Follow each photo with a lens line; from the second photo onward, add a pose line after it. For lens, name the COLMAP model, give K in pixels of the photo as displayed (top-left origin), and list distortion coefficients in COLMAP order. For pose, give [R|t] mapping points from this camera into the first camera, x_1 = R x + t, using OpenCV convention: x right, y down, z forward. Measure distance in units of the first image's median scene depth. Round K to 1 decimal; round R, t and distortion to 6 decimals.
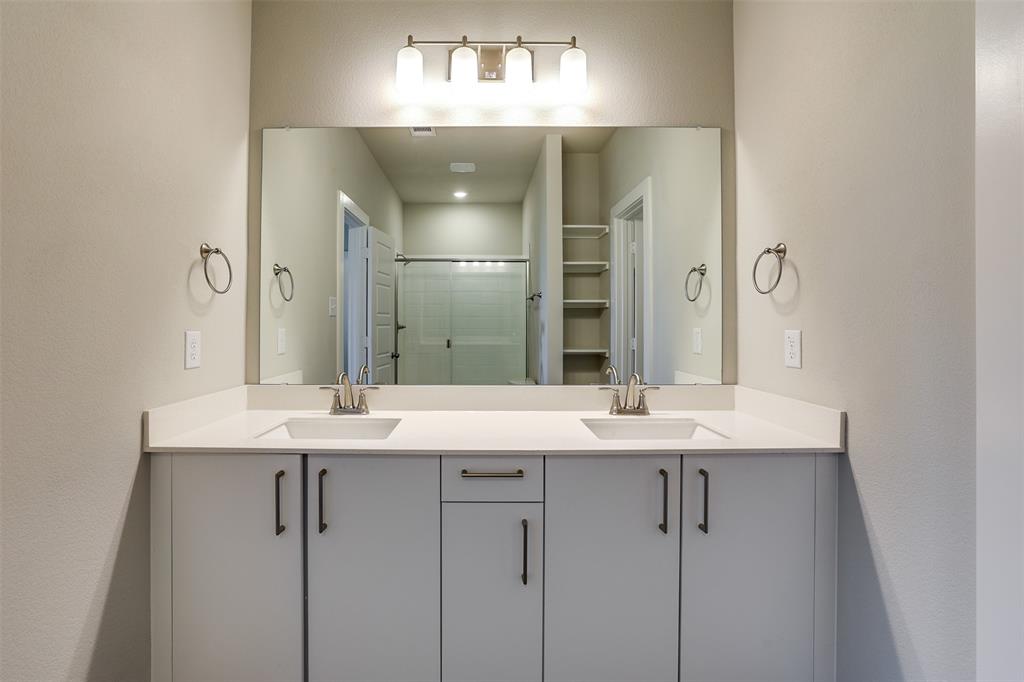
lens RADIAL K [[445.8, 0, 509.7], [0, 445.8, 327.1], [0, 0, 1]] dist [-0.011971, 0.000302]
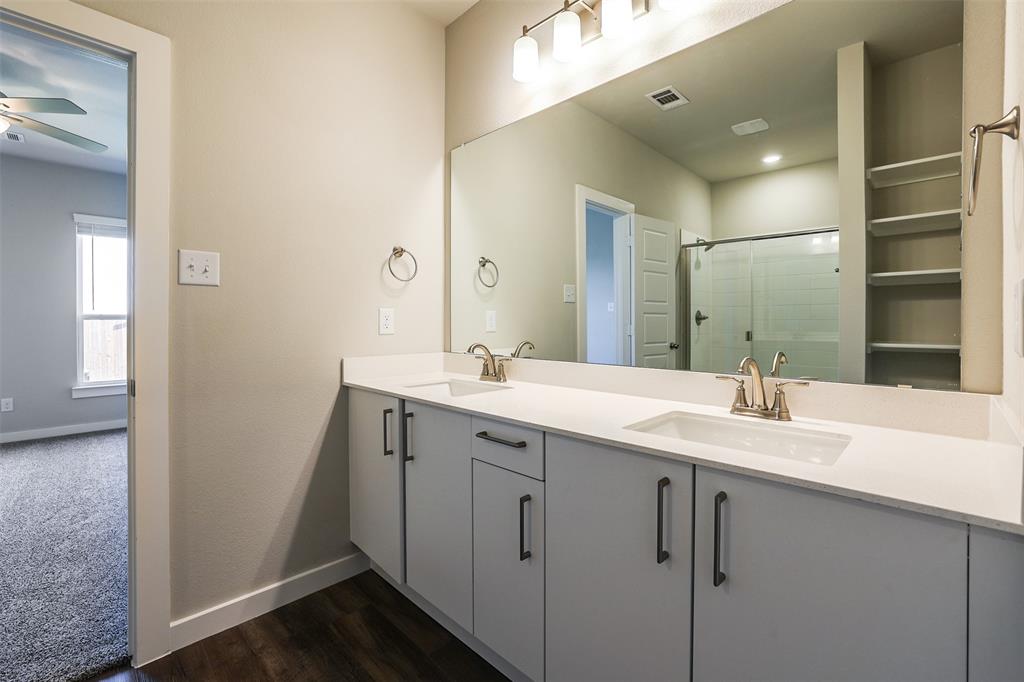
lens RADIAL K [[446.4, 0, 496.7], [0, 446.4, 335.3], [0, 0, 1]] dist [-0.042604, 0.016133]
pose [[0.714672, 0.022900, -0.699085, 0.469713], [-0.002230, 0.999533, 0.030462, 0.044161], [0.699457, -0.020211, 0.714389, 0.197681]]
